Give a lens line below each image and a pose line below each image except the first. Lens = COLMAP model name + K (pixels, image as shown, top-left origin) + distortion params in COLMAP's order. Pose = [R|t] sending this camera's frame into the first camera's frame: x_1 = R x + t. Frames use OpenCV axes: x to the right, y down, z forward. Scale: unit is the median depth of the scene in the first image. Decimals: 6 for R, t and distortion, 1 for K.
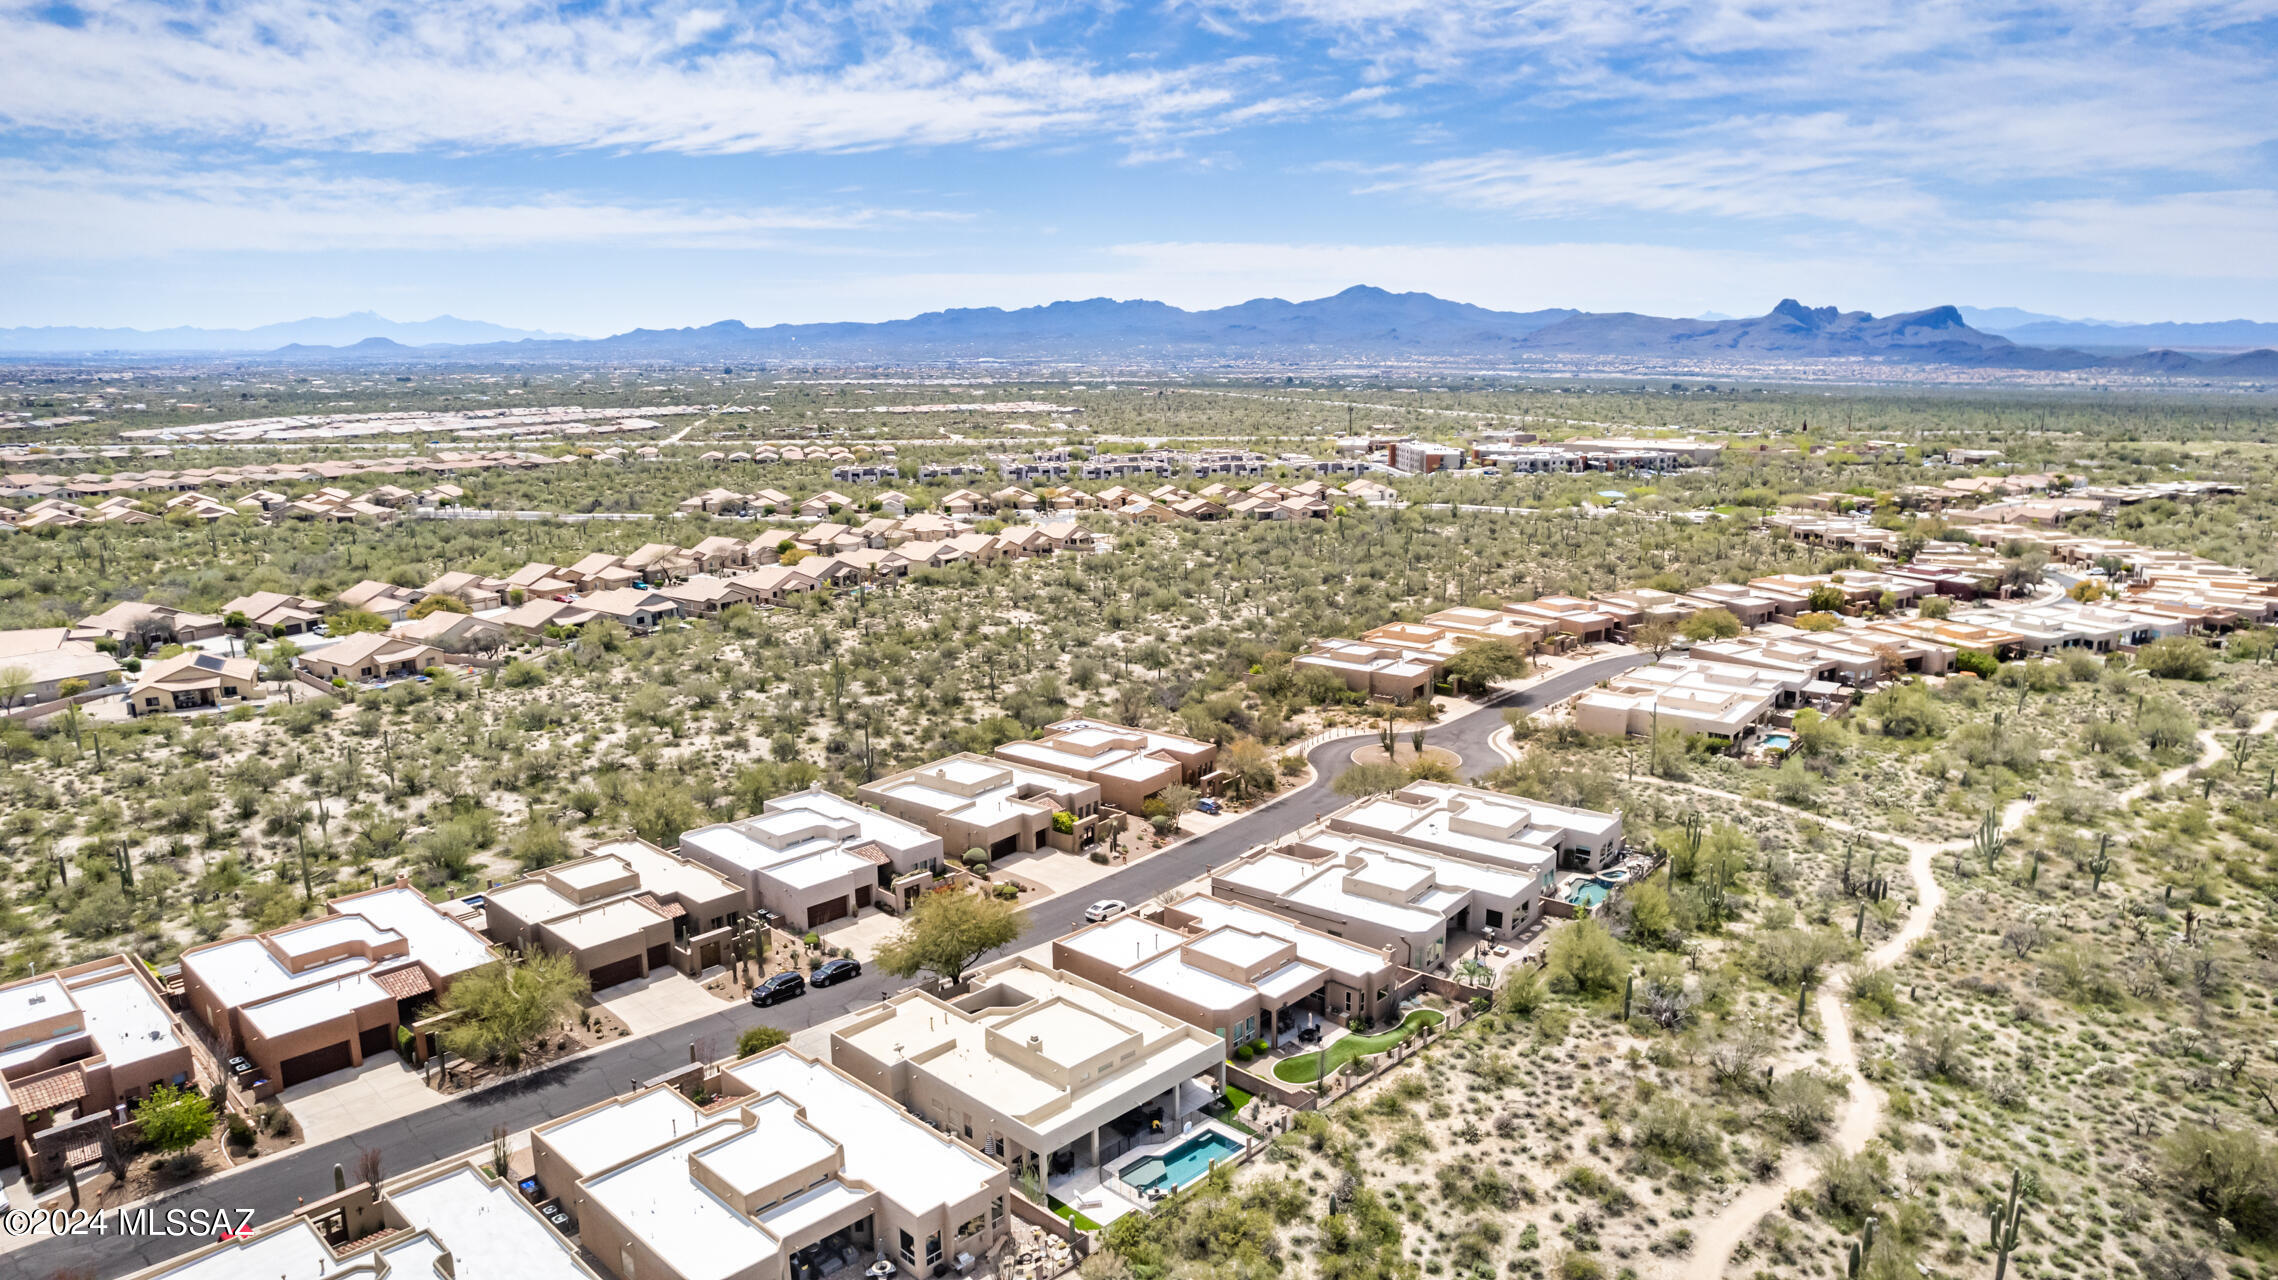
lens RADIAL K [[1456.7, 0, 1143.1], [0, 1456.7, 644.8], [0, 0, 1]] dist [-0.077153, 0.064975]
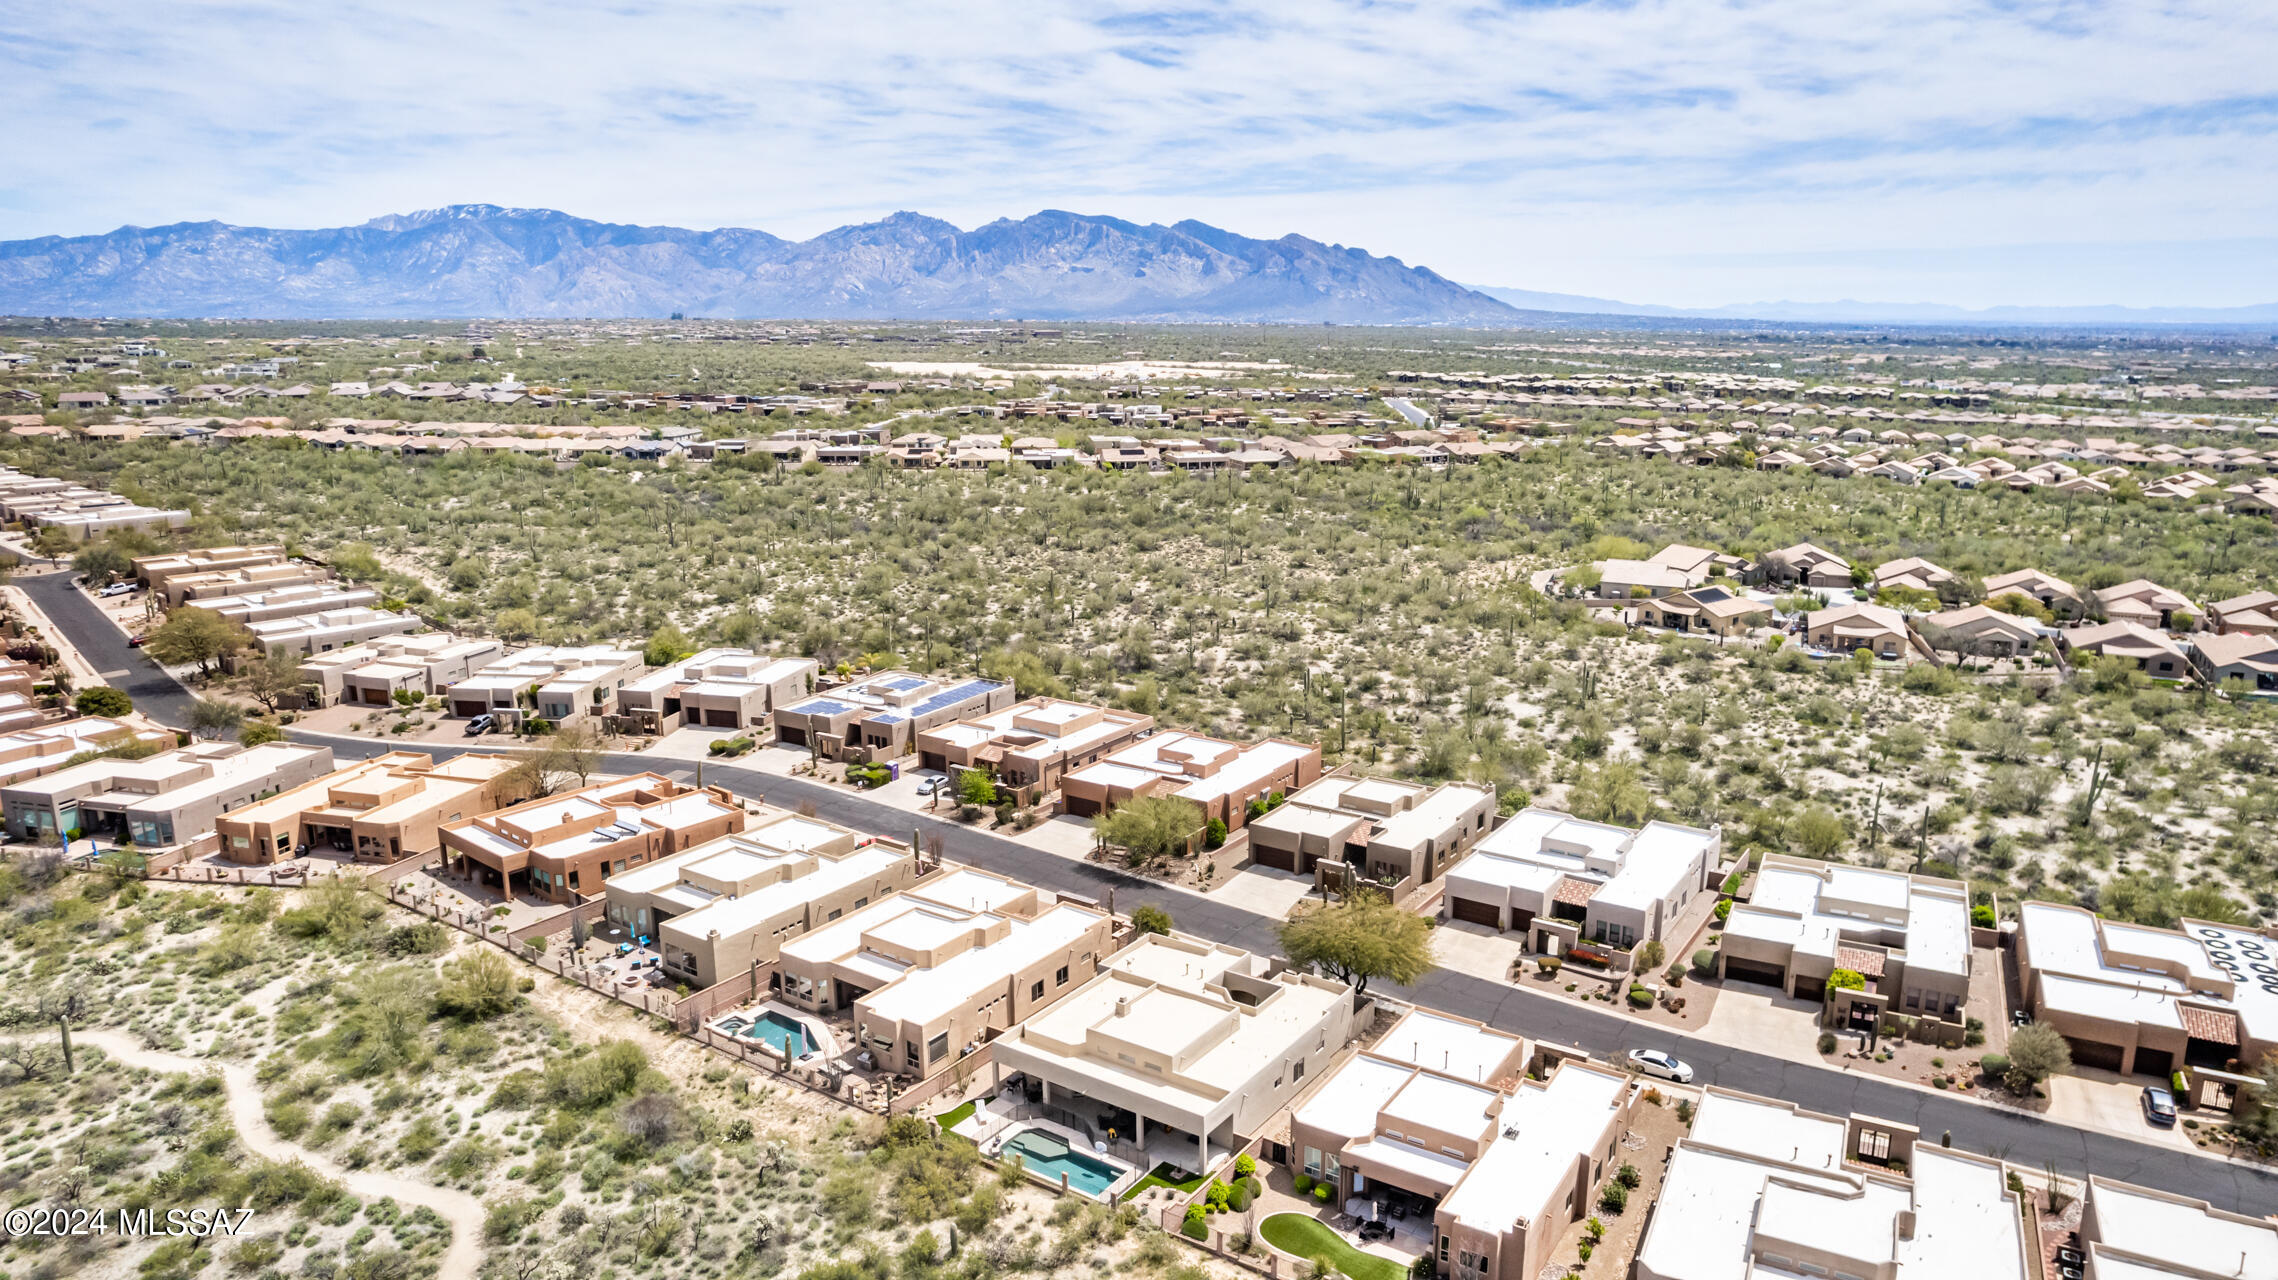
lens RADIAL K [[1456.7, 0, 1143.1], [0, 1456.7, 644.8], [0, 0, 1]] dist [-0.077153, 0.064975]
pose [[0.158314, 0.224585, -0.961508, 0.252446], [-0.204406, 0.960149, 0.190611, -0.049967], [0.965999, 0.166362, 0.197911, 0.223933]]
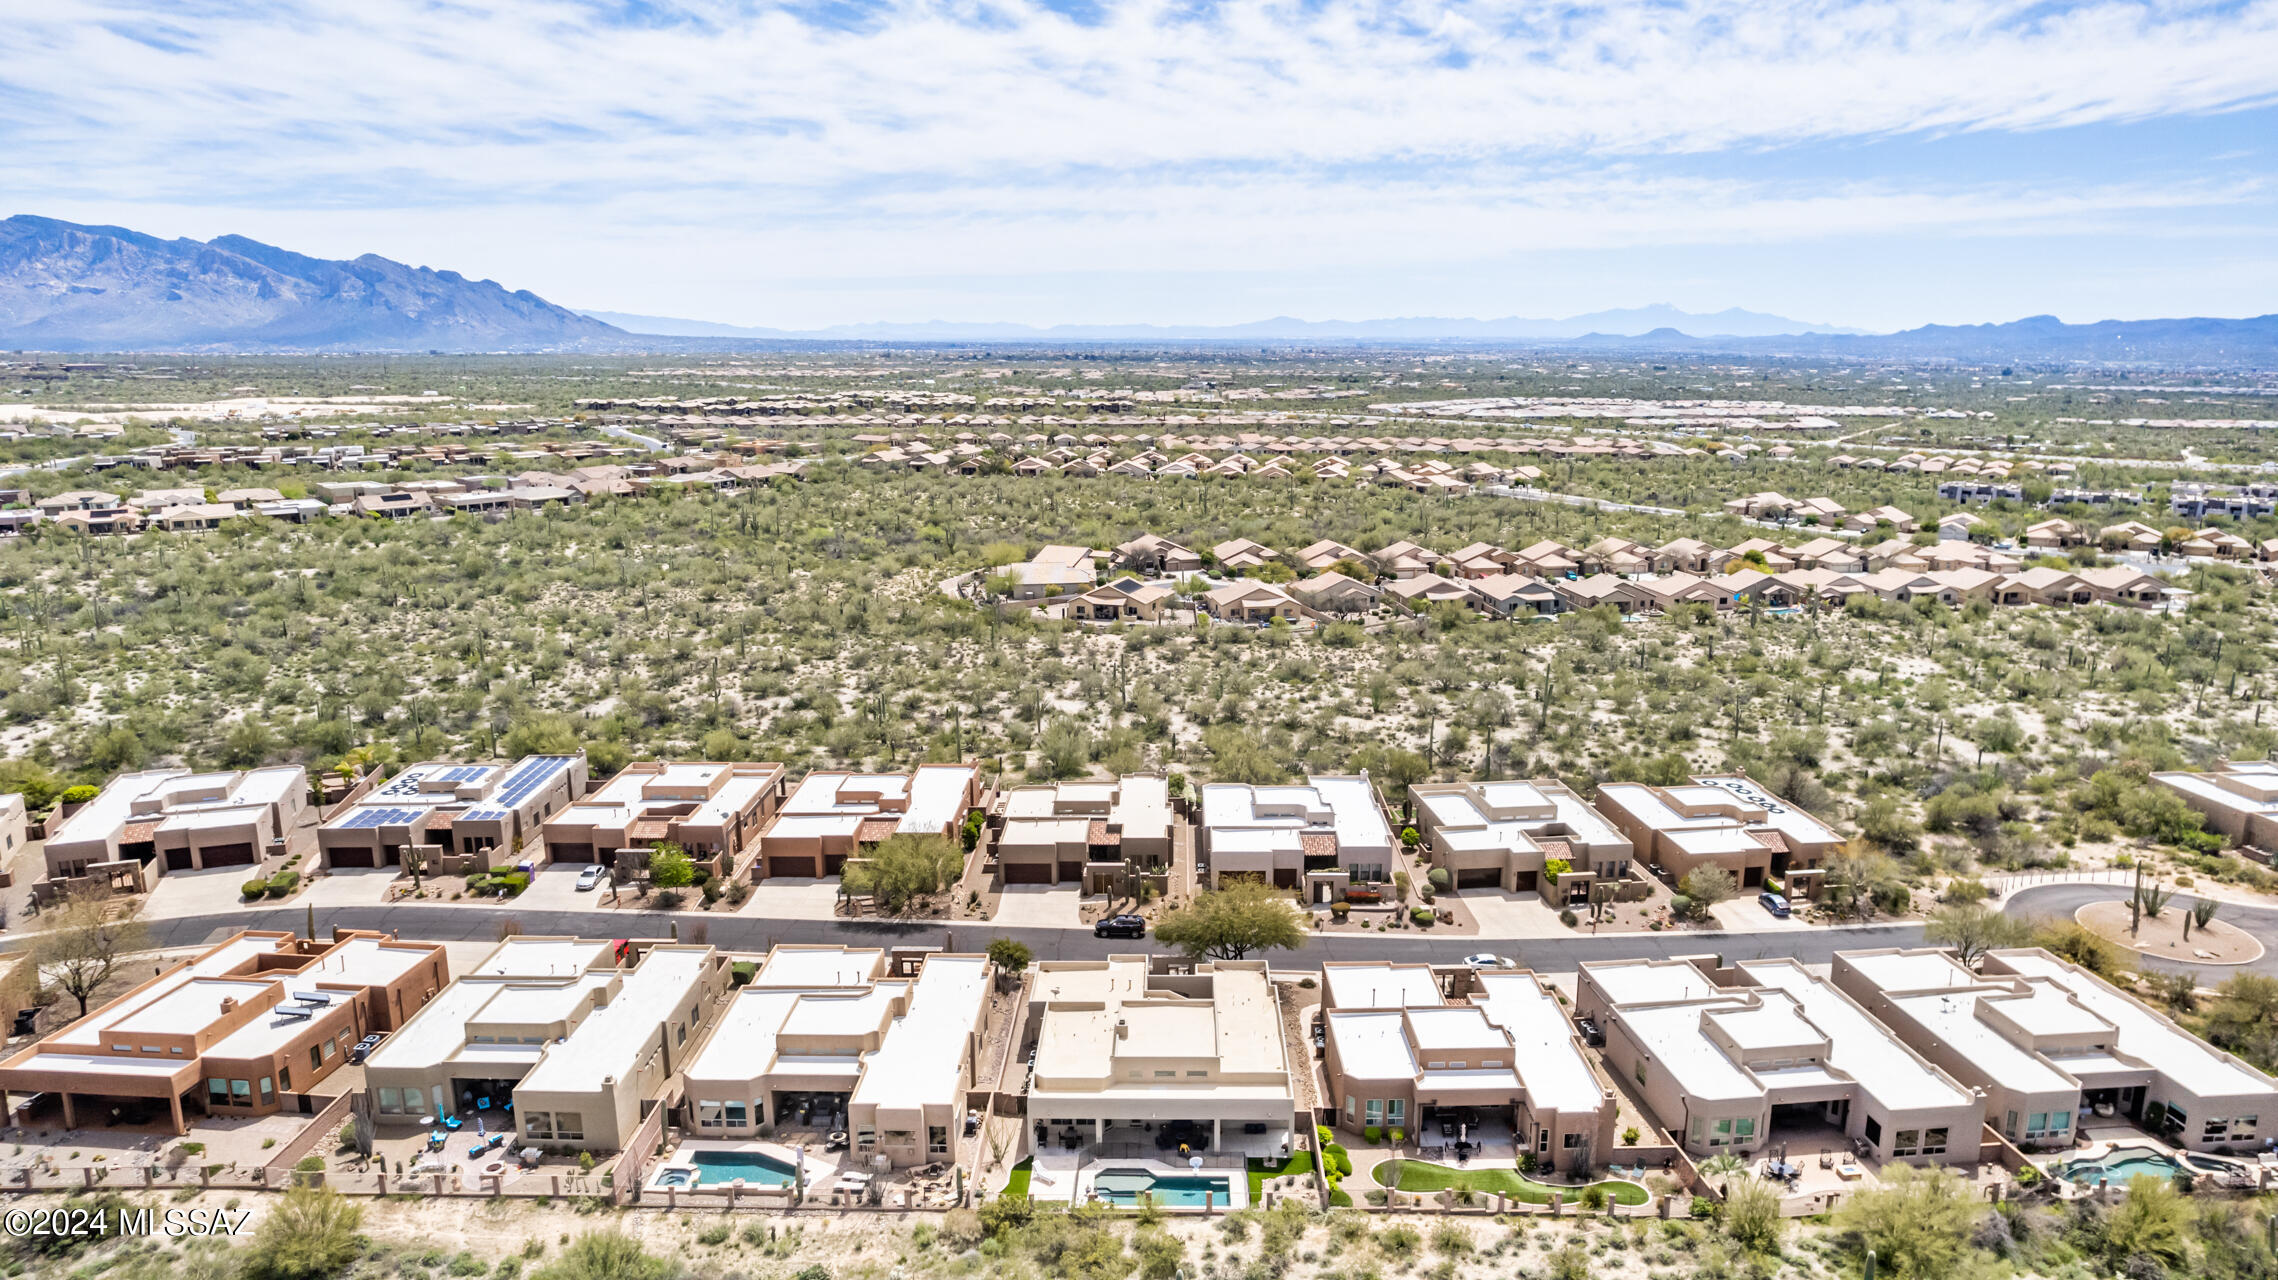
lens RADIAL K [[1456.7, 0, 1143.1], [0, 1456.7, 644.8], [0, 0, 1]] dist [-0.077153, 0.064975]
pose [[0.677652, 0.156725, -0.718488, 0.183189], [-0.153352, 0.985663, 0.070368, -0.018732], [0.719215, 0.062496, 0.691971, 0.083623]]
